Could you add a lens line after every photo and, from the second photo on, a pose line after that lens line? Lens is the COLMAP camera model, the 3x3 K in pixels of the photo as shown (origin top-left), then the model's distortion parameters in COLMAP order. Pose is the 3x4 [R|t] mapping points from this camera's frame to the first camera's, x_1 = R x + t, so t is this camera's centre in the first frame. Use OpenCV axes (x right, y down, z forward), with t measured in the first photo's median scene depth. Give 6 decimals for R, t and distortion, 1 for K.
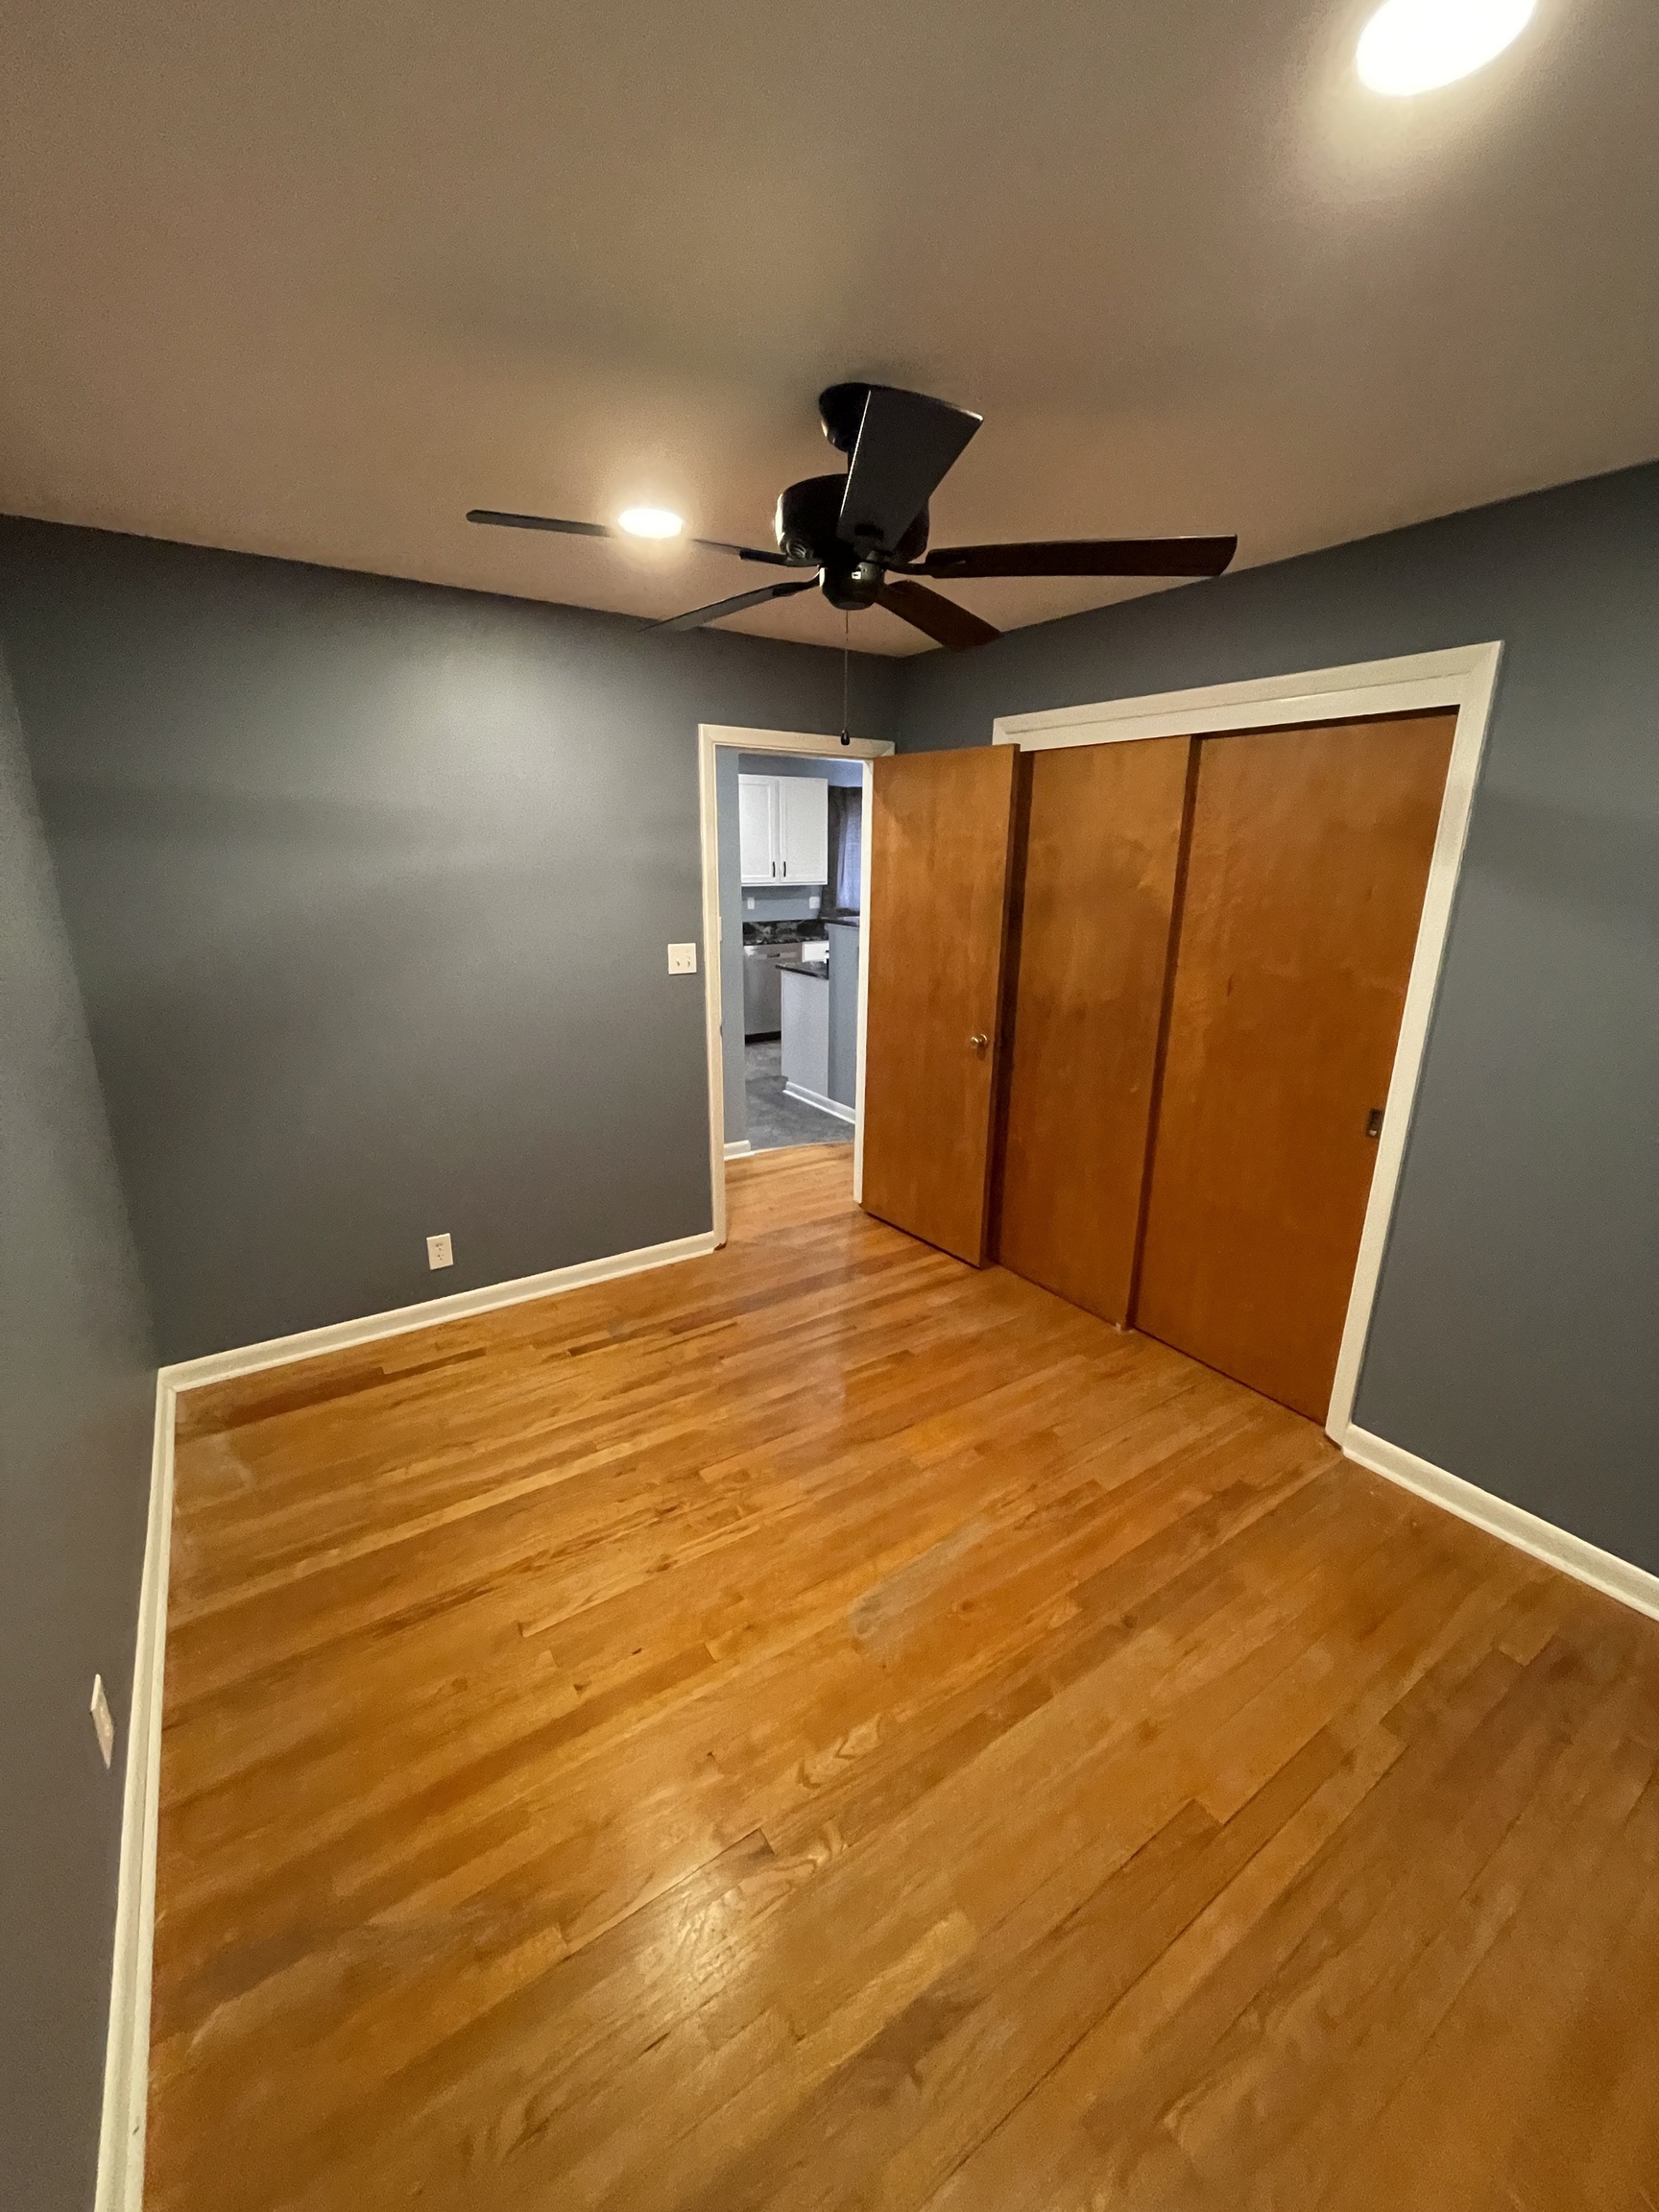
lens RADIAL K [[898.0, 0, 842.7], [0, 898.0, 1113.2], [0, 0, 1]] dist [-0.008103, 0.002672]
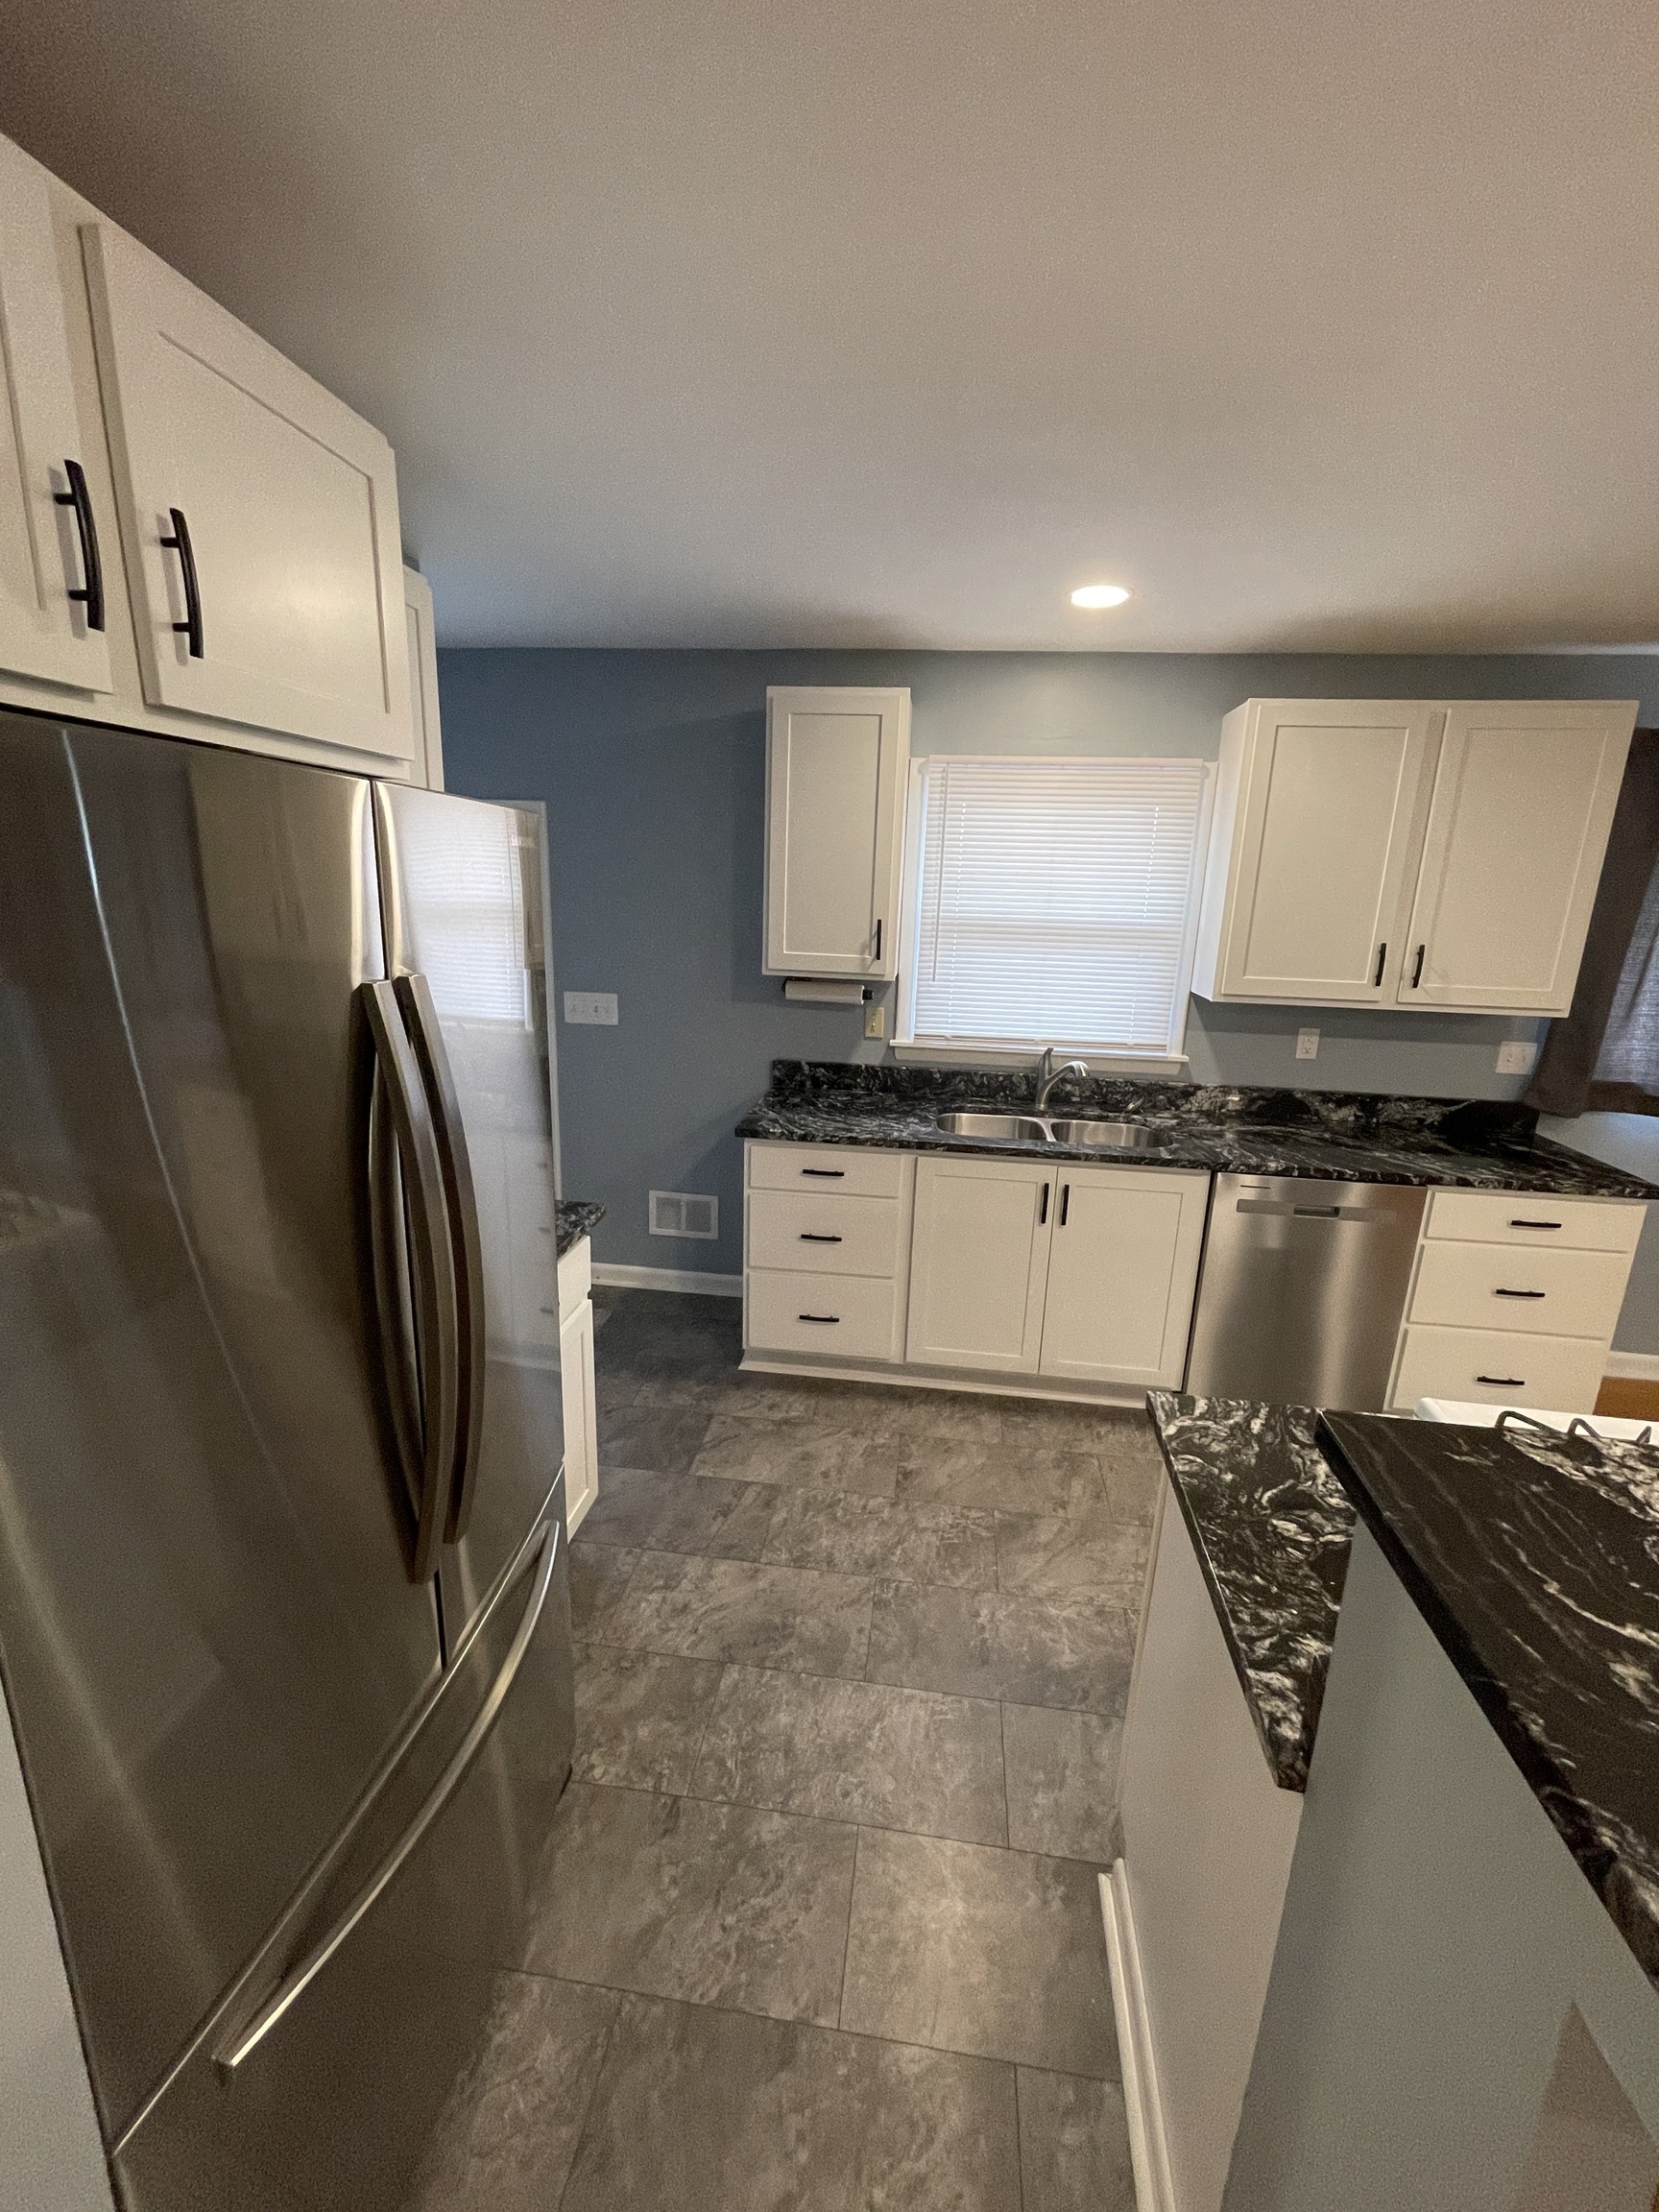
lens RADIAL K [[898.0, 0, 834.6], [0, 898.0, 1100.0], [0, 0, 1]] dist [-0.008103, 0.002672]
pose [[0.732739, 0.173143, -0.658115, 0.007473], [-0.218075, 0.975833, 0.013928, -0.168682], [0.644621, 0.133313, 0.752789, 0.571076]]
